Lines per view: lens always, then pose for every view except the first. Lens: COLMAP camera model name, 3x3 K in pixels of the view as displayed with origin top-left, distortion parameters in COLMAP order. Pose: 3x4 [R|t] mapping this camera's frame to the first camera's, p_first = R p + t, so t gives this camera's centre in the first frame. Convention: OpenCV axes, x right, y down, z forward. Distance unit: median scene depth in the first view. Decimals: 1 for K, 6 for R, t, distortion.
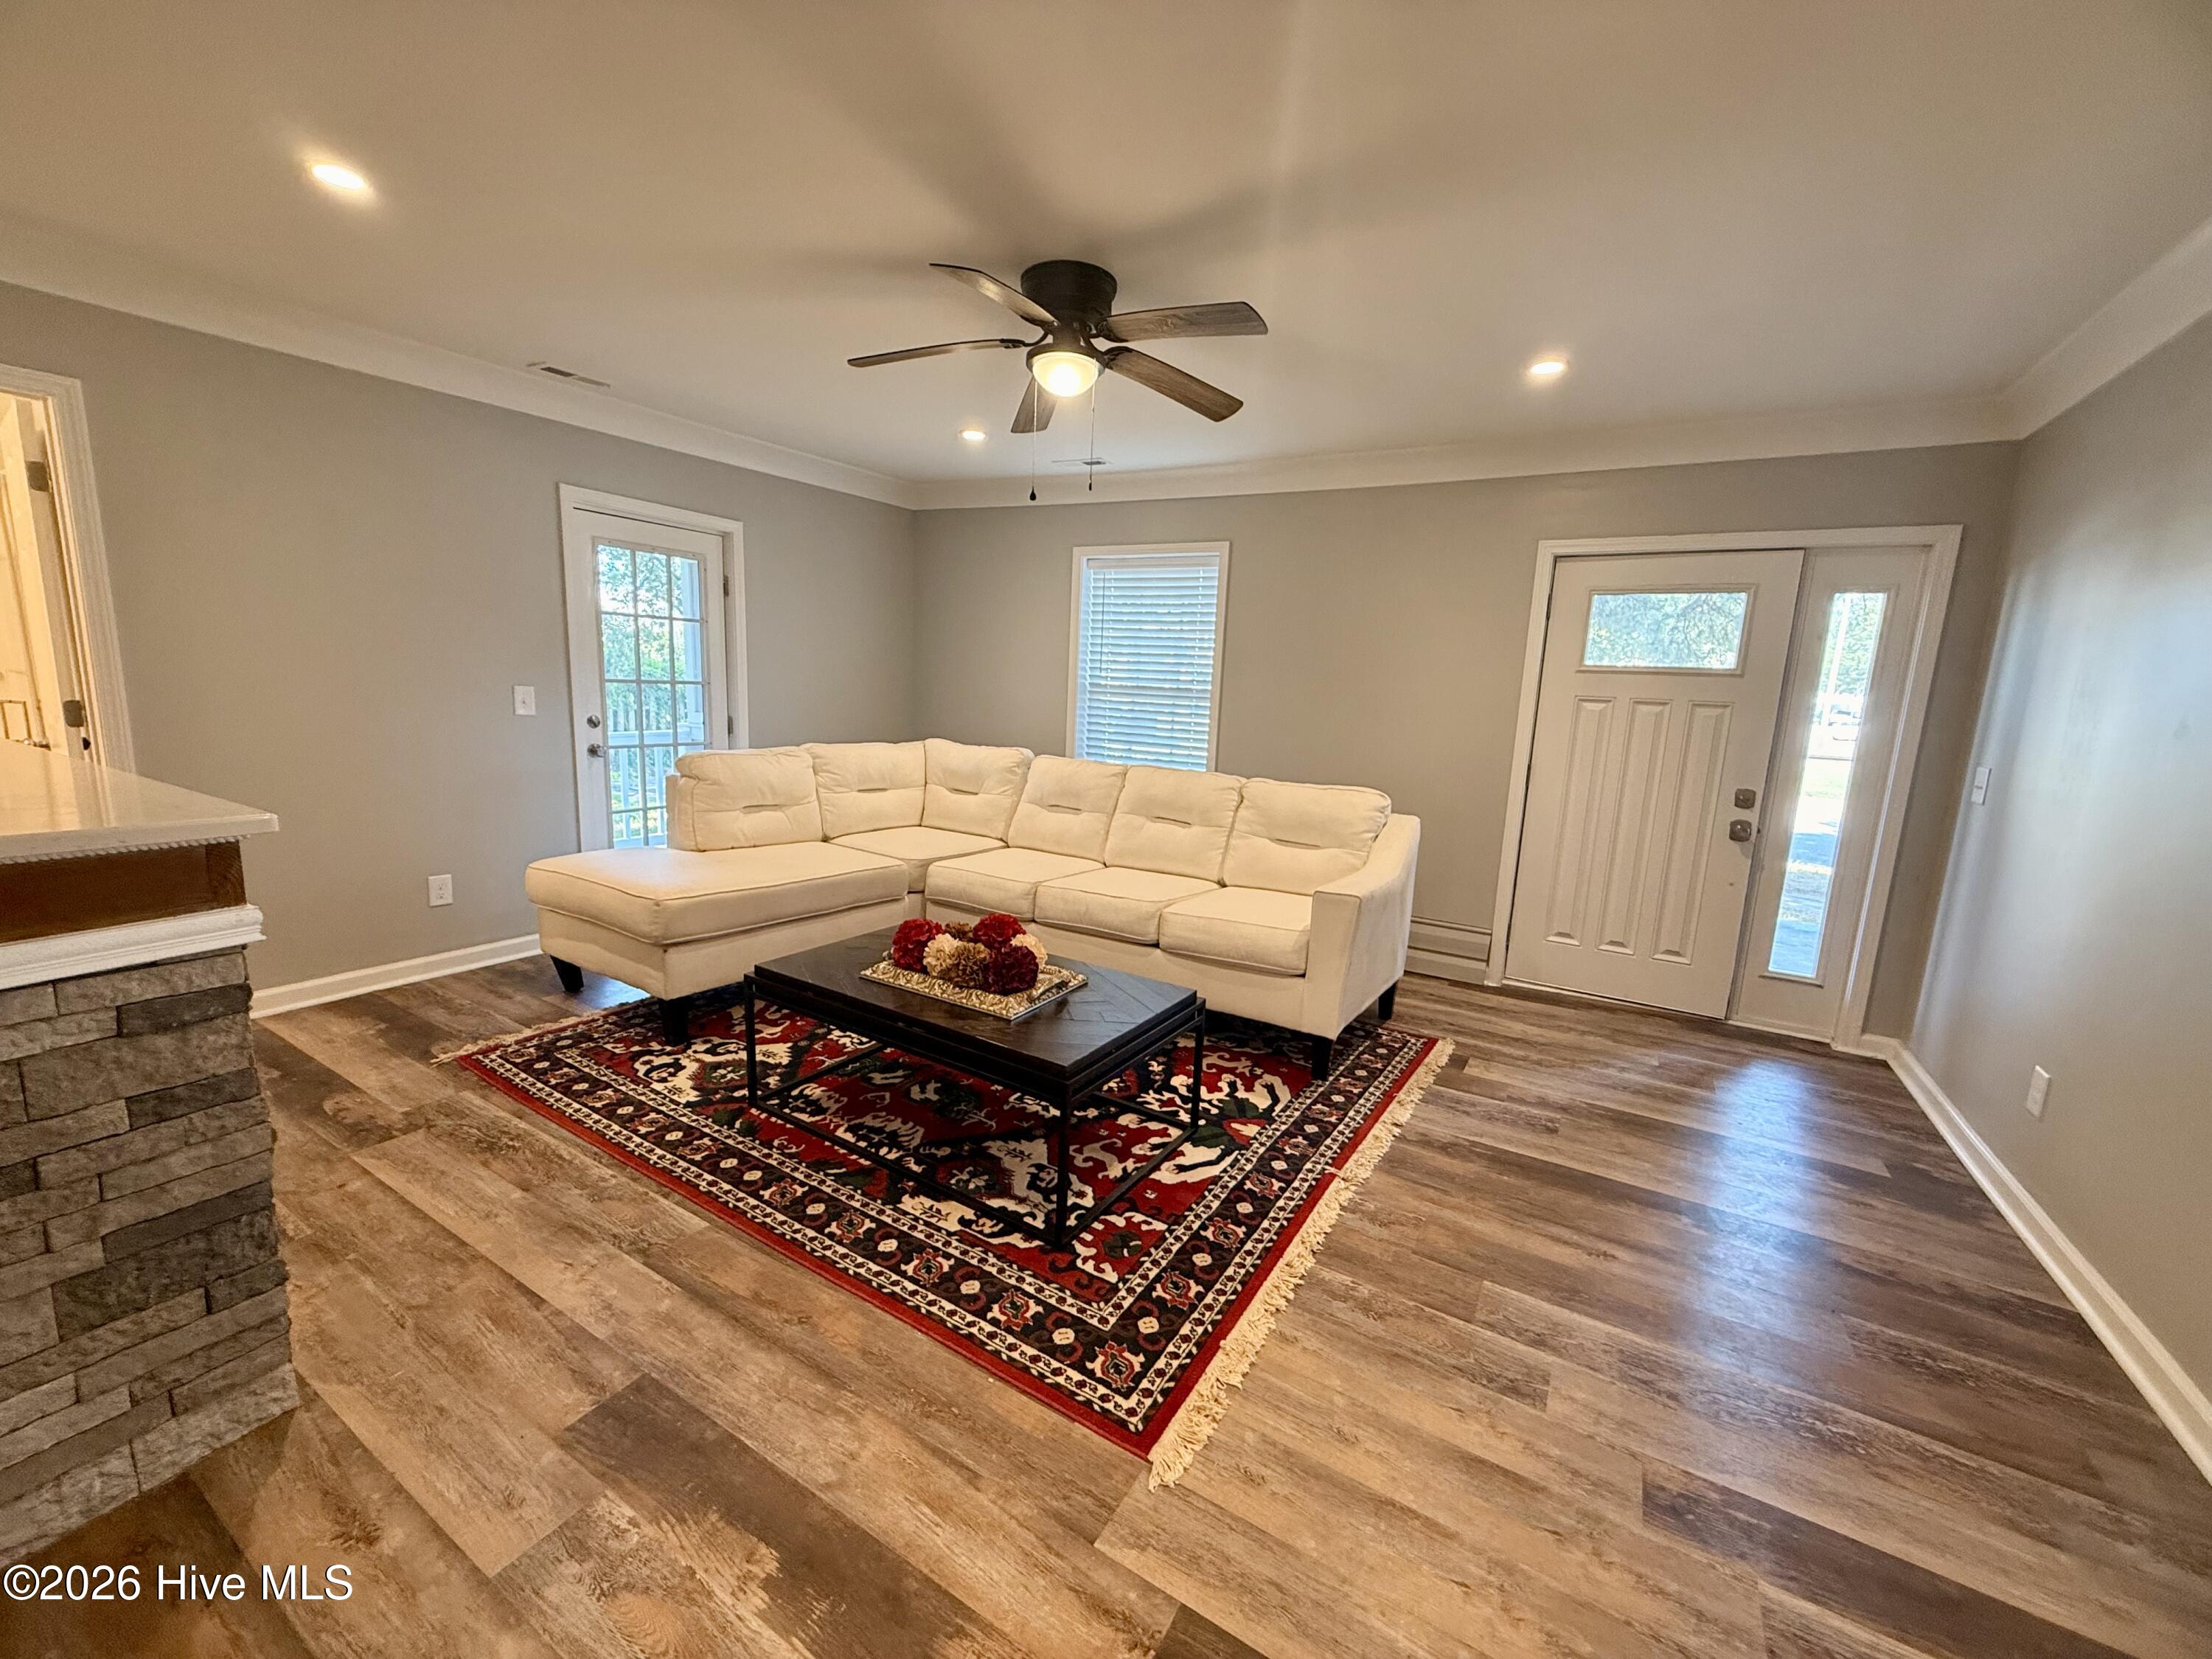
lens RADIAL K [[880.1, 0, 1106.0], [0, 880.1, 829.5], [0, 0, 1]] dist [0.001143, 0.000027]
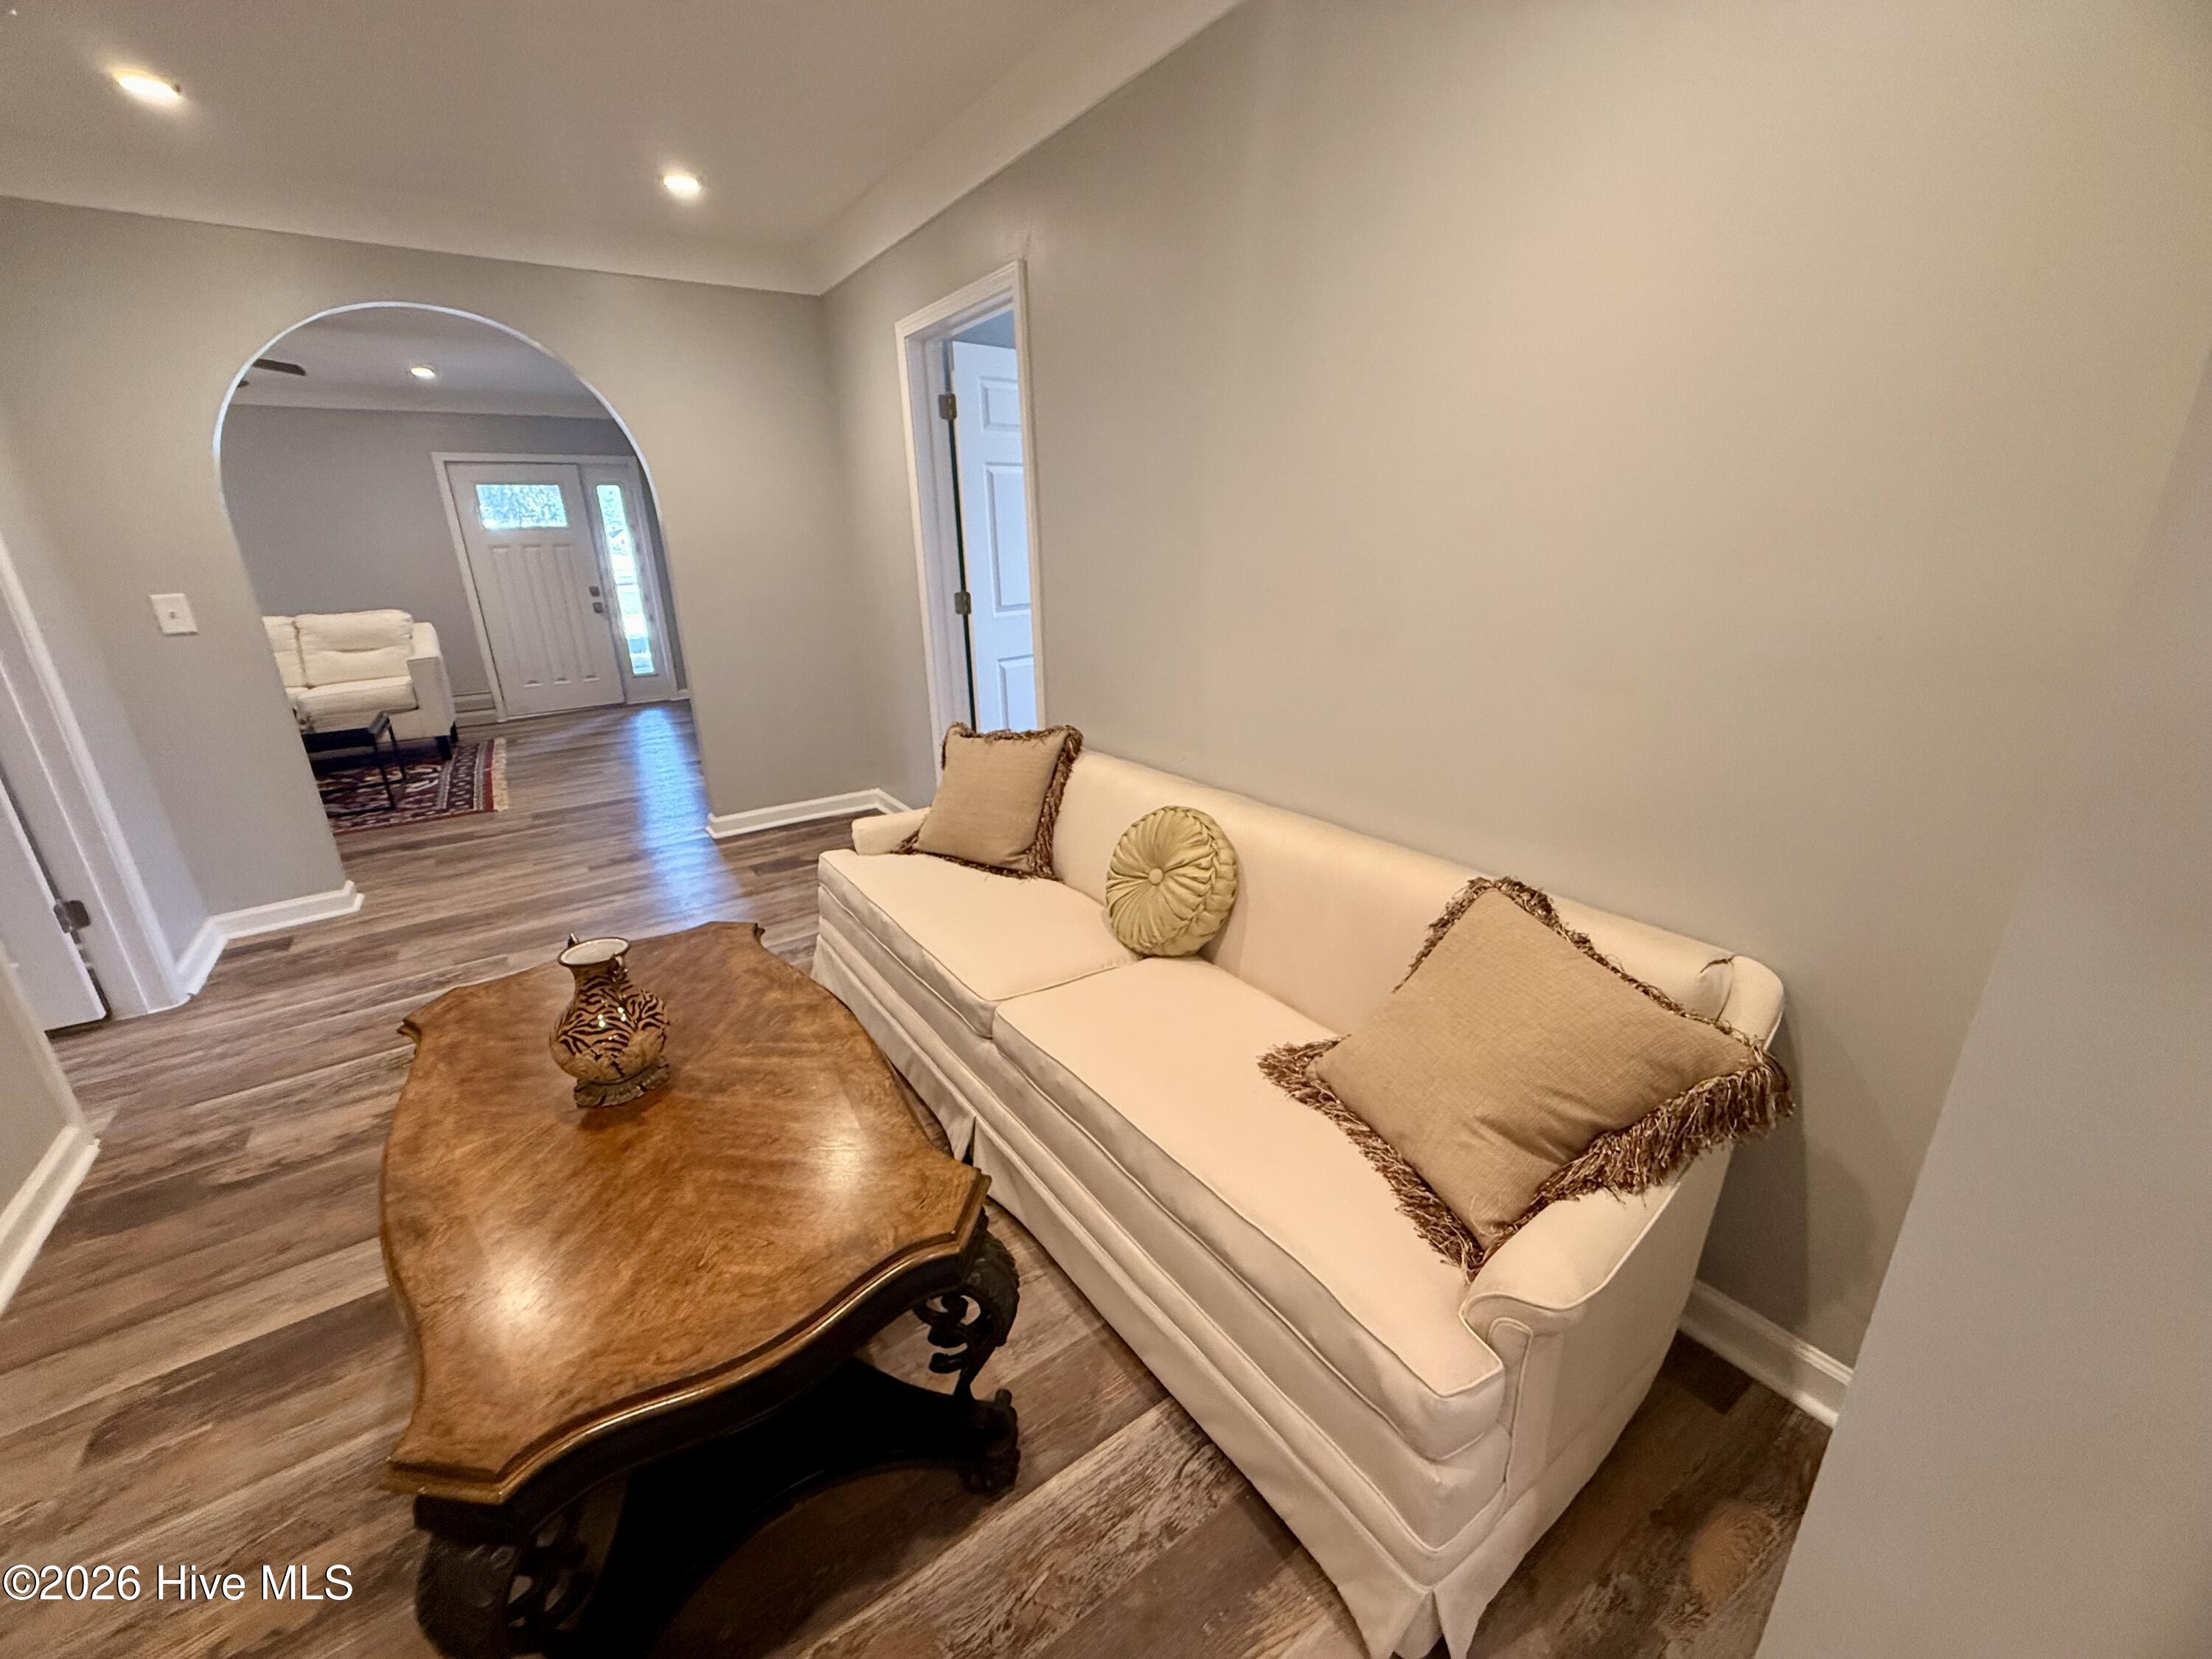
lens RADIAL K [[880.1, 0, 1106.0], [0, 880.1, 829.5], [0, 0, 1]] dist [0.001143, 0.000027]
pose [[0.401998, -0.344453, 0.848381, -1.107984], [0.193232, 0.937590, 0.289112, 0.188341], [-0.895019, 0.047712, 0.443469, -1.447635]]
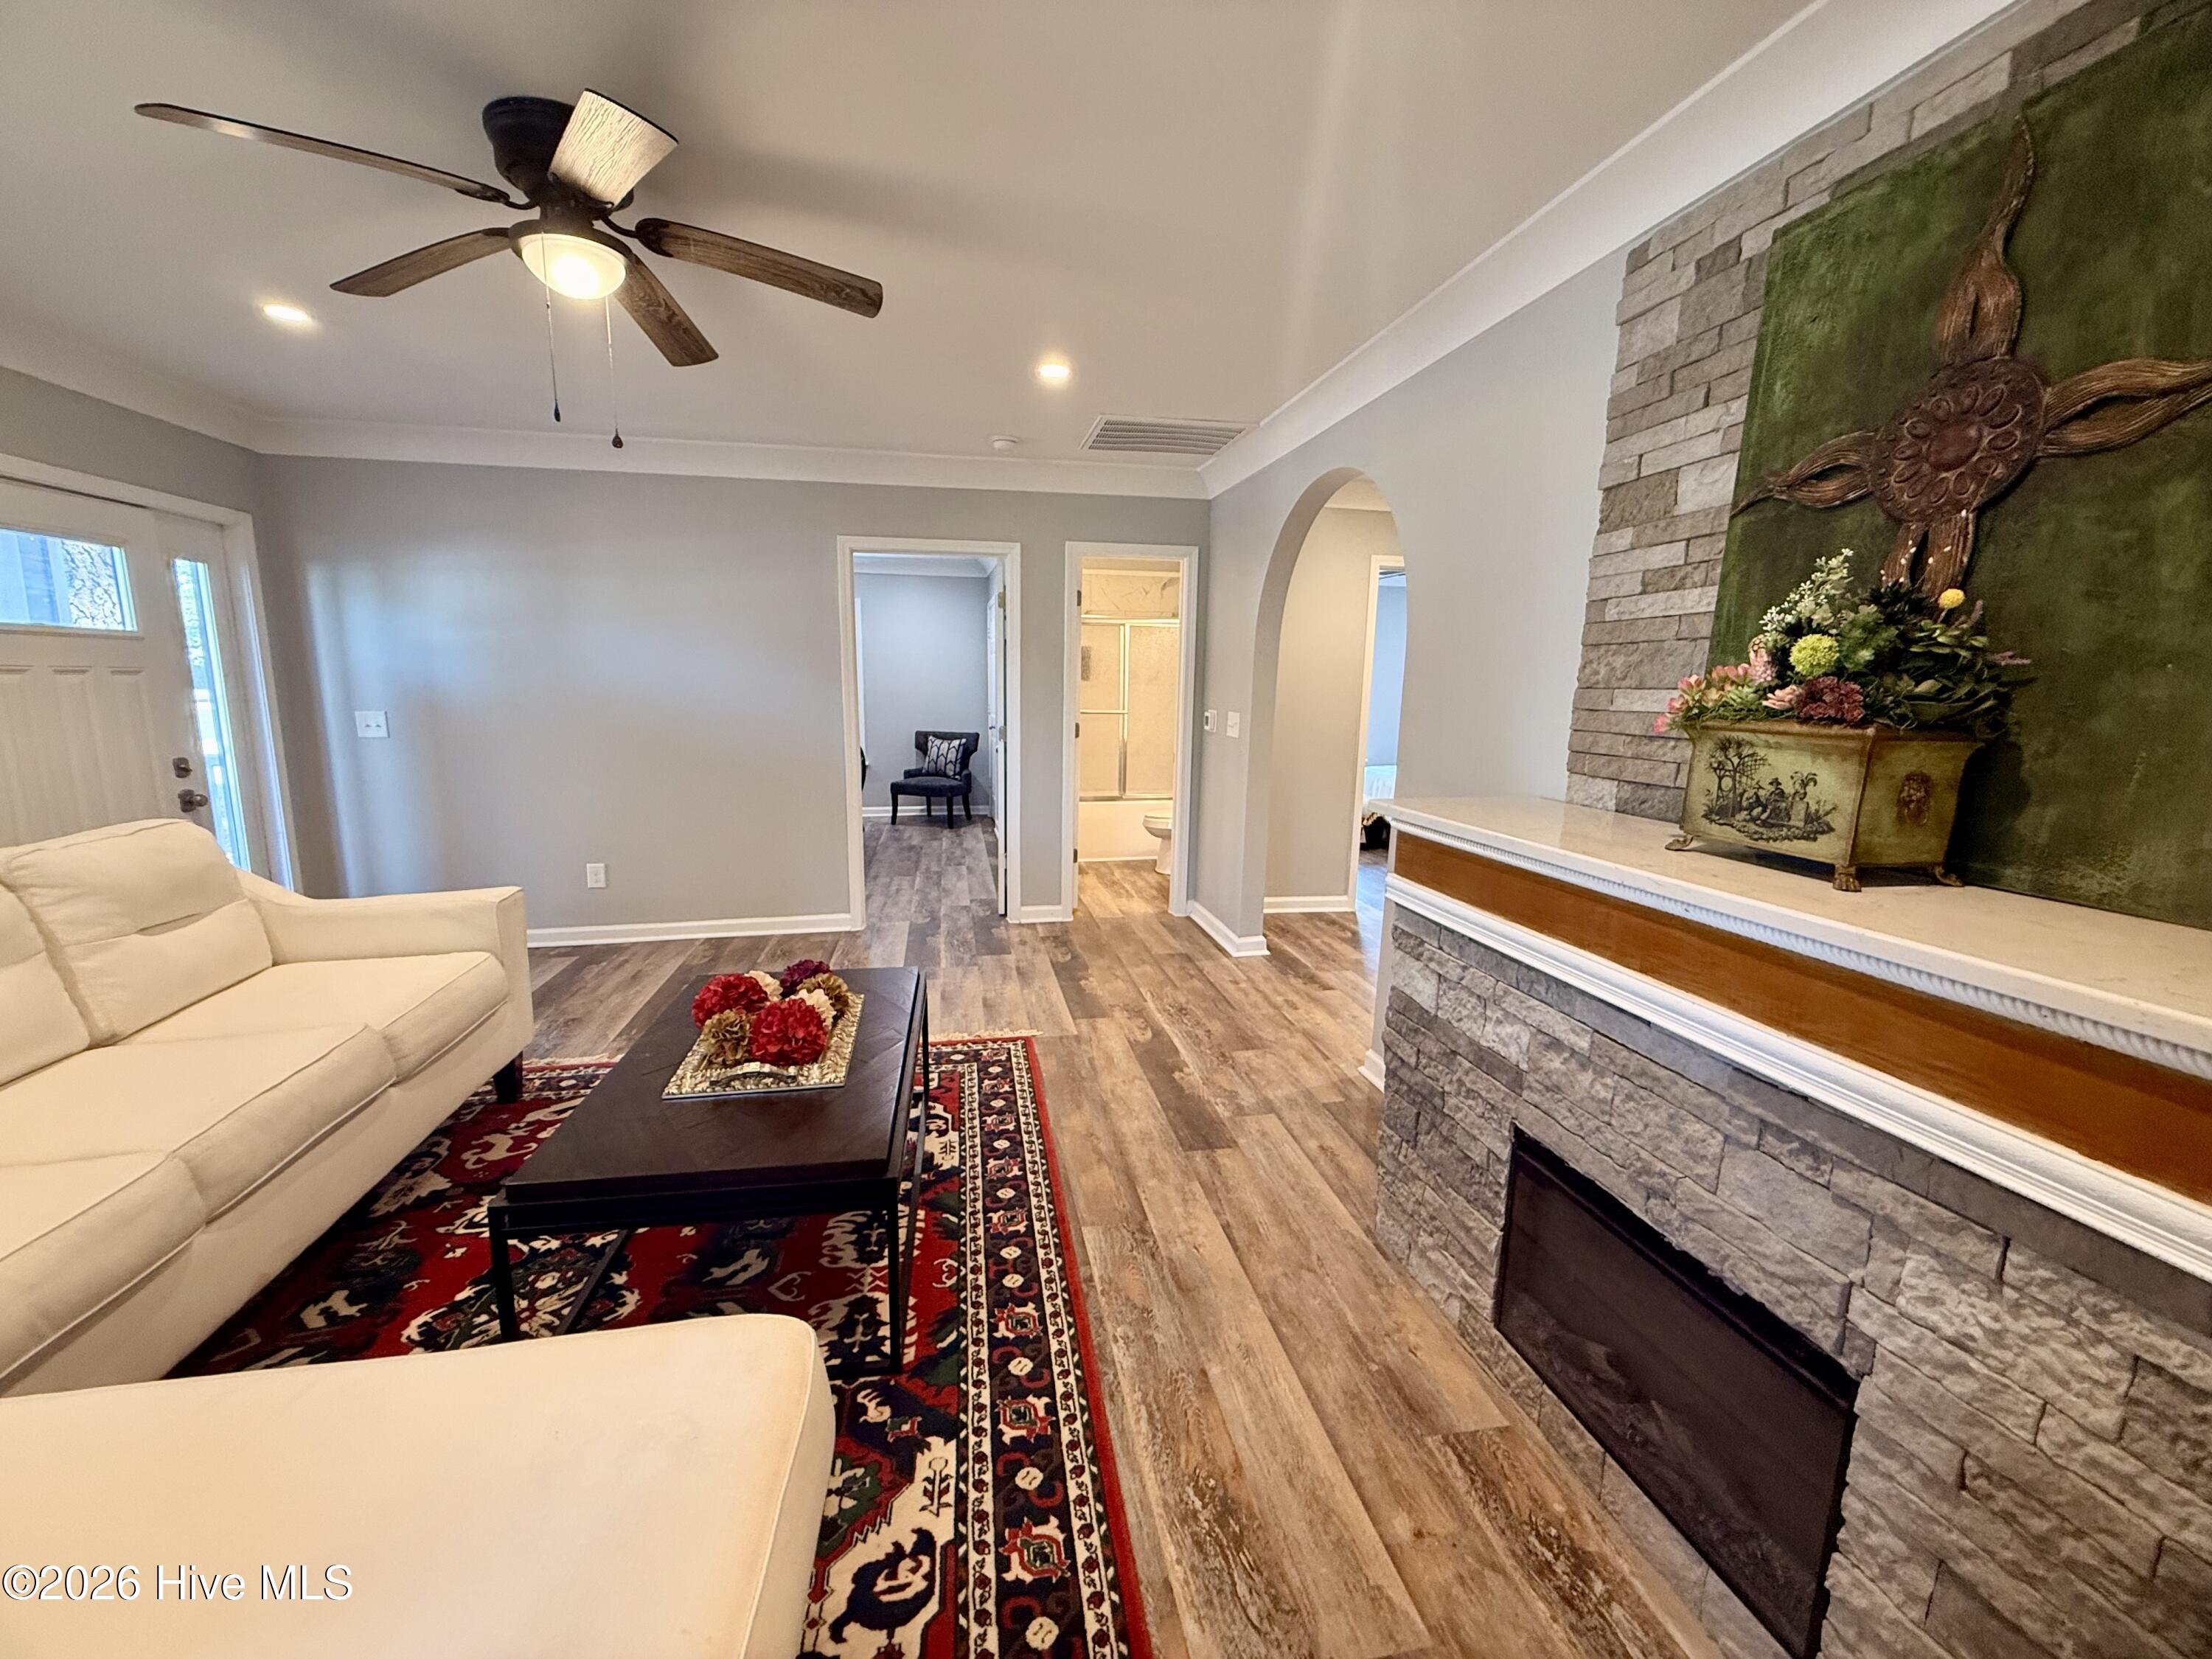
lens RADIAL K [[880.1, 0, 1106.0], [0, 880.1, 829.5], [0, 0, 1]] dist [0.001143, 0.000027]
pose [[-0.662335, -0.175280, 0.728416, -1.021246], [0.084039, 0.948730, 0.304710, -0.278740], [-0.744480, 0.263036, -0.613647, 1.332752]]
